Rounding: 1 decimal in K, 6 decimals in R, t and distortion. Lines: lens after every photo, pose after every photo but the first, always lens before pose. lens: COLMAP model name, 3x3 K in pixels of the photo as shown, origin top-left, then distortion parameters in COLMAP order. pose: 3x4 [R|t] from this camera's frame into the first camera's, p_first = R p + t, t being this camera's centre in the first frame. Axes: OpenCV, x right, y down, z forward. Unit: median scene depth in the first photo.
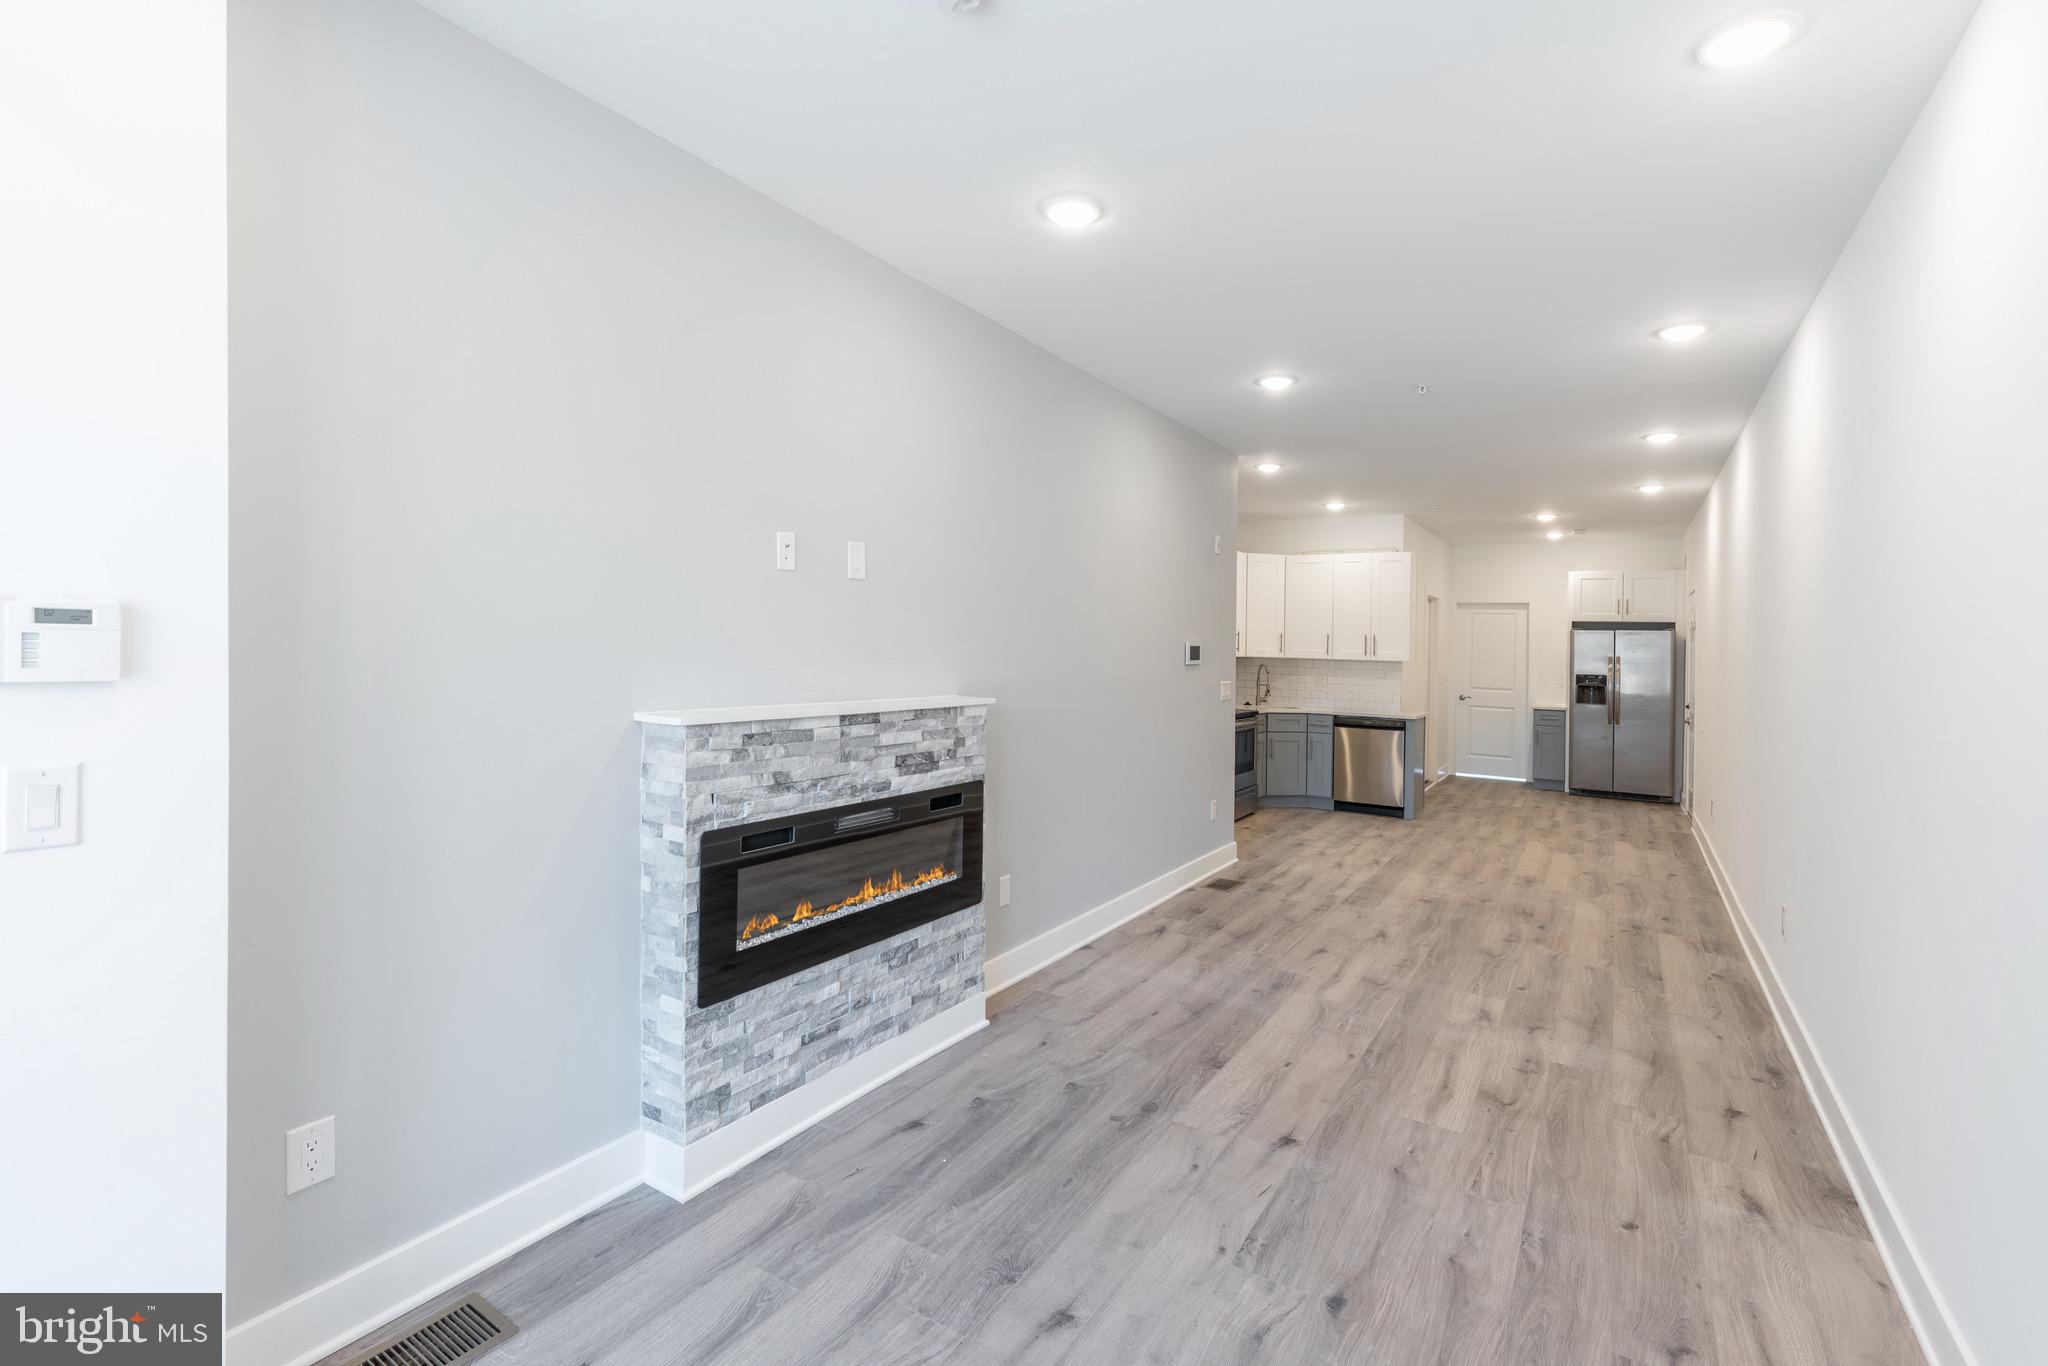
lens RADIAL K [[932.0, 0, 1034.6], [0, 932.0, 609.0], [0, 0, 1]] dist [0.003609, -0.000409]
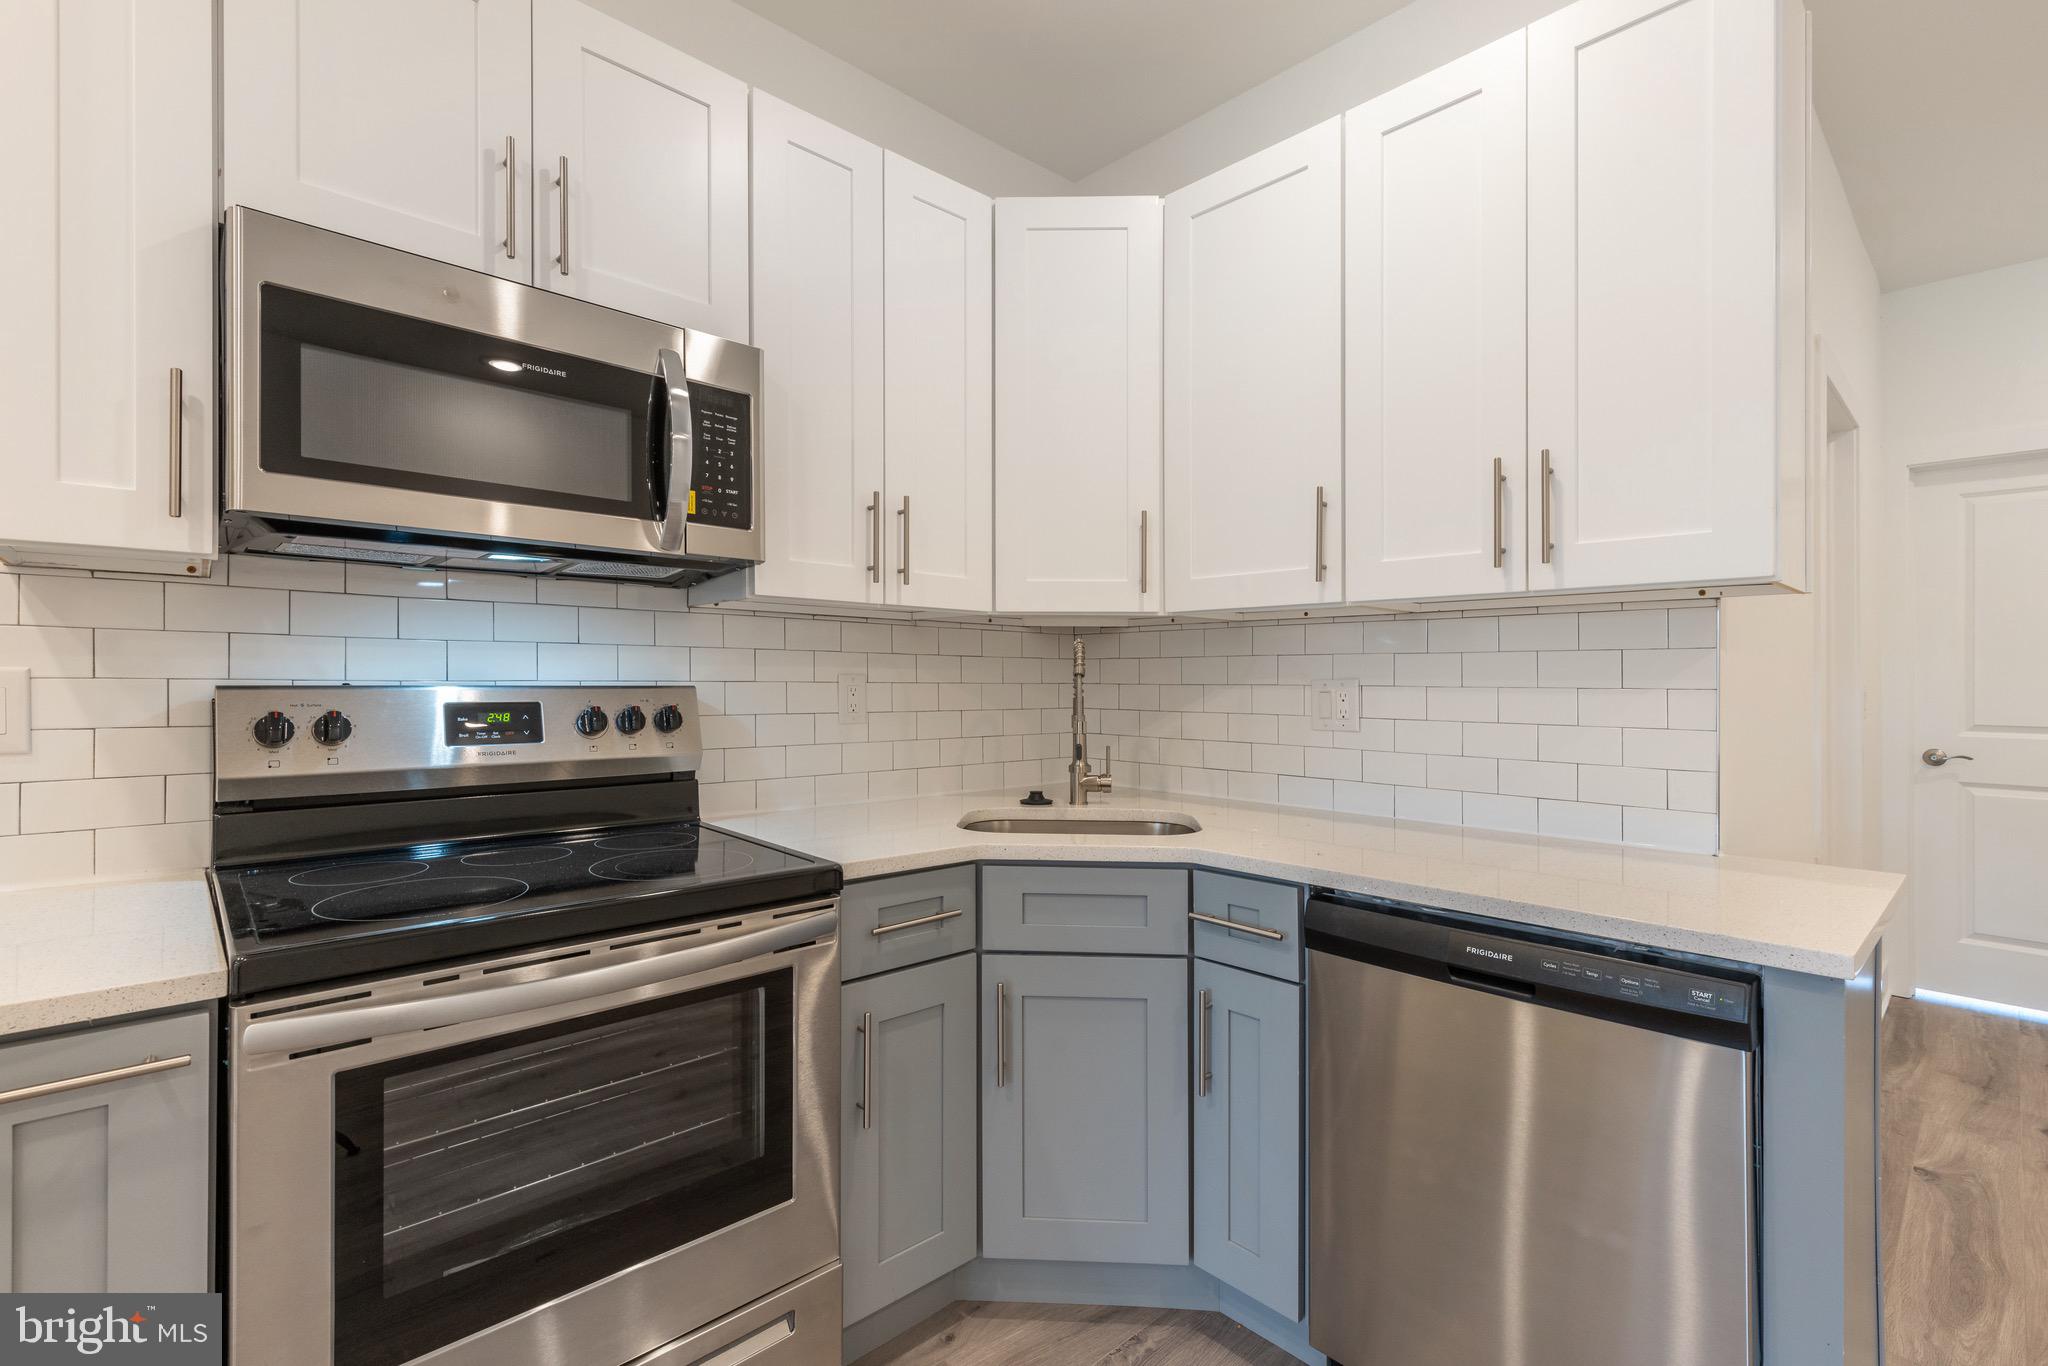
lens RADIAL K [[917.1, 0, 1026.5], [0, 917.1, 676.5], [0, 0, 1]] dist [0.005172, 0.000255]
pose [[0.965501, -0.021140, -0.259541, 0.825567], [0.029116, 0.999213, 0.026928, 0.170237], [0.258767, -0.033556, 0.965357, 2.114218]]
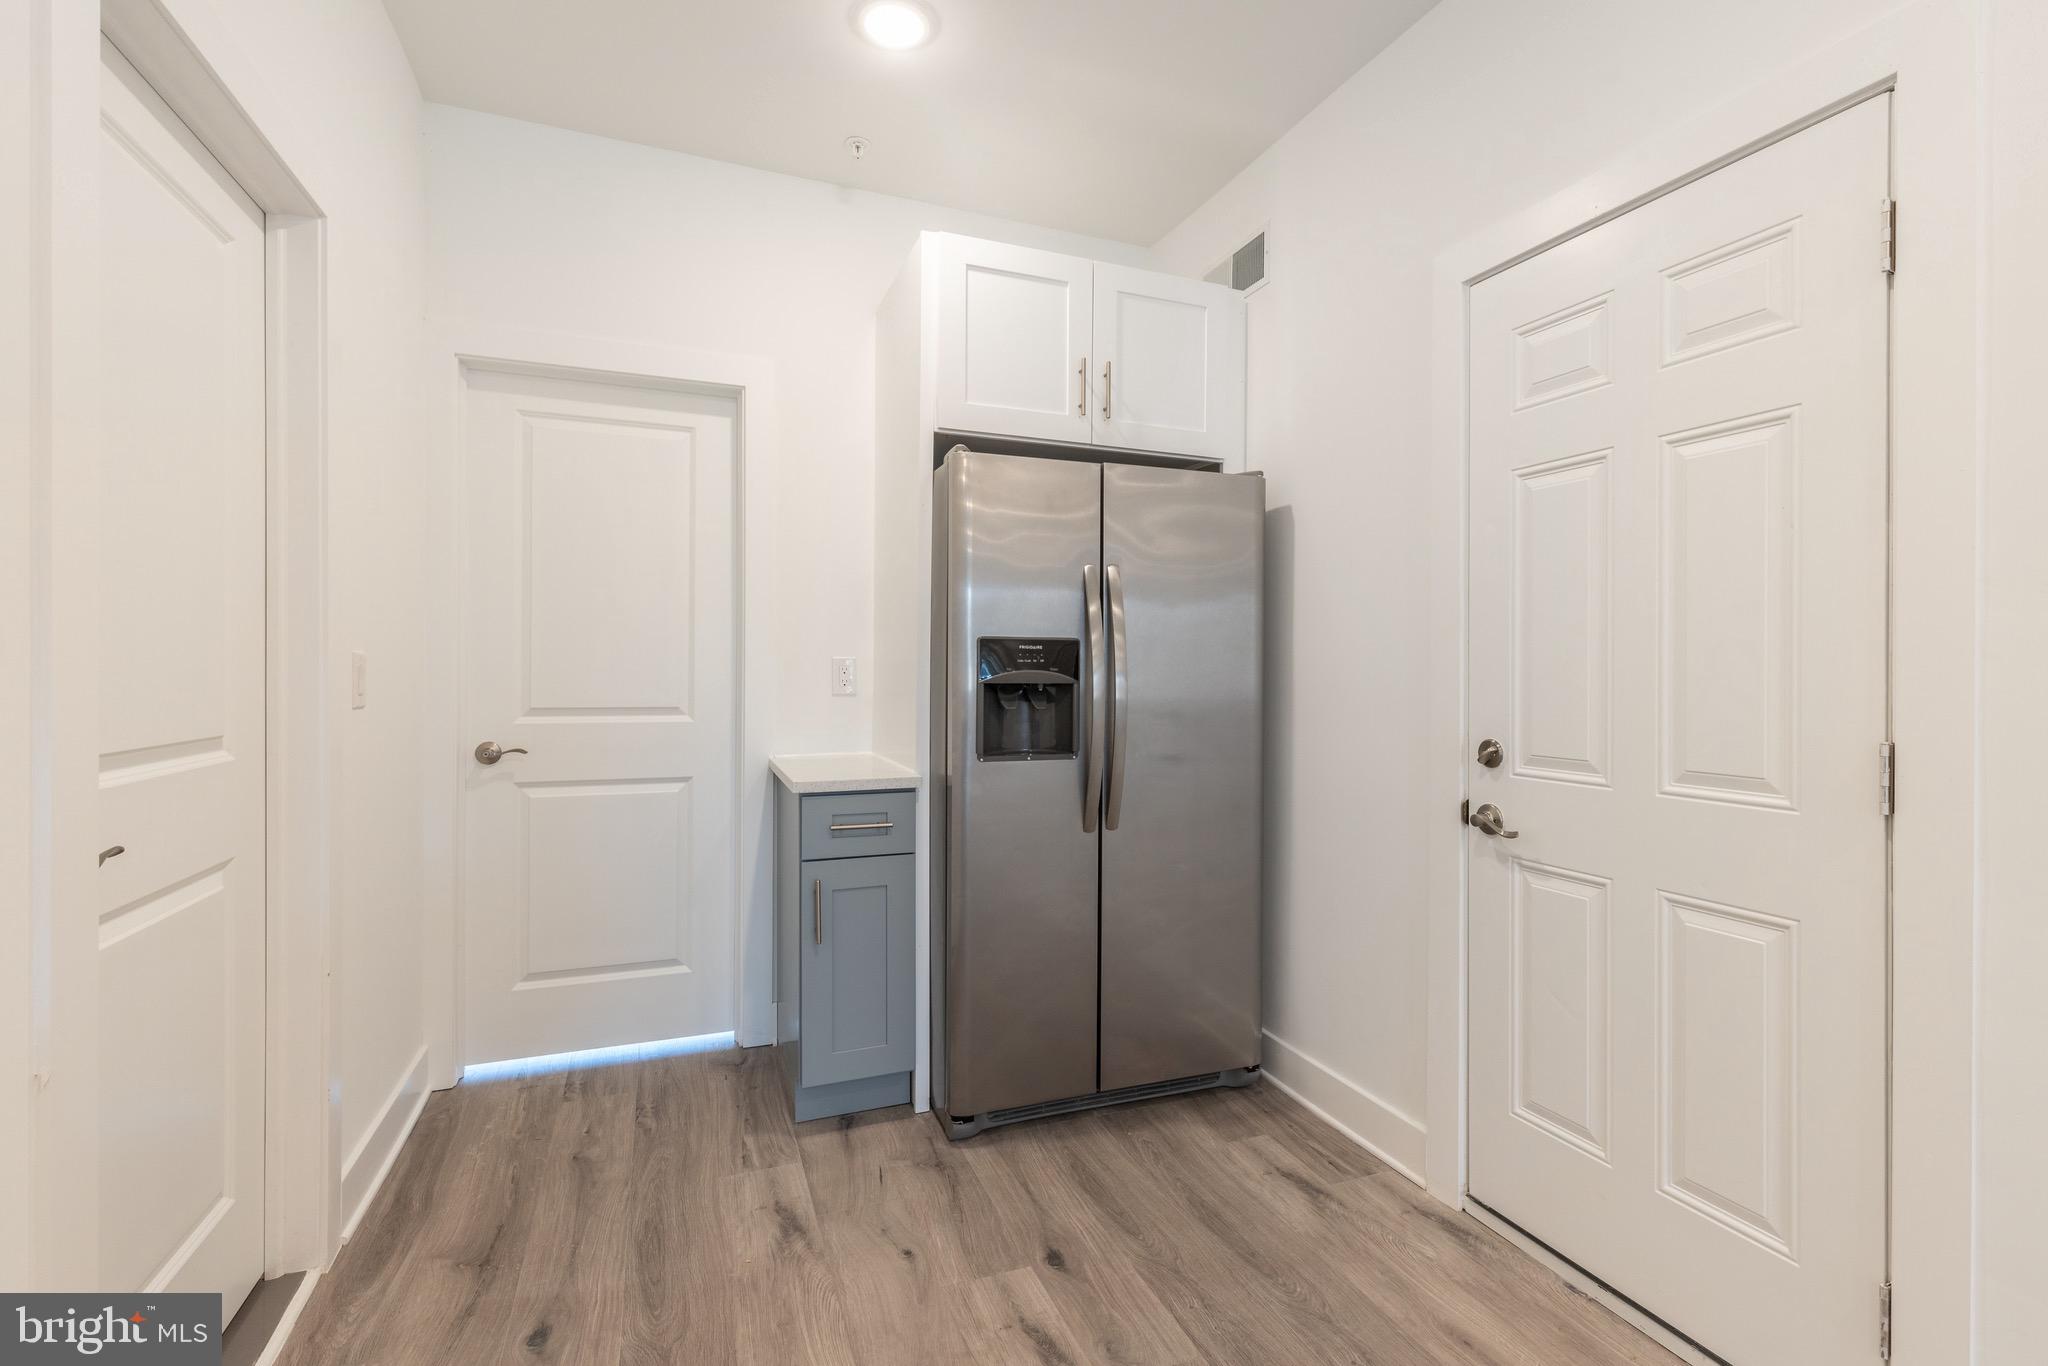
lens RADIAL K [[938.3, 0, 1047.3], [0, 938.3, 673.4], [0, 0, 1]] dist [-0.000621, -0.000033]
pose [[0.594292, -0.031671, 0.803626, 1.204362], [-0.023535, 0.998112, 0.056741, 0.196525], [-0.803905, -0.052634, 0.592424, 2.551172]]
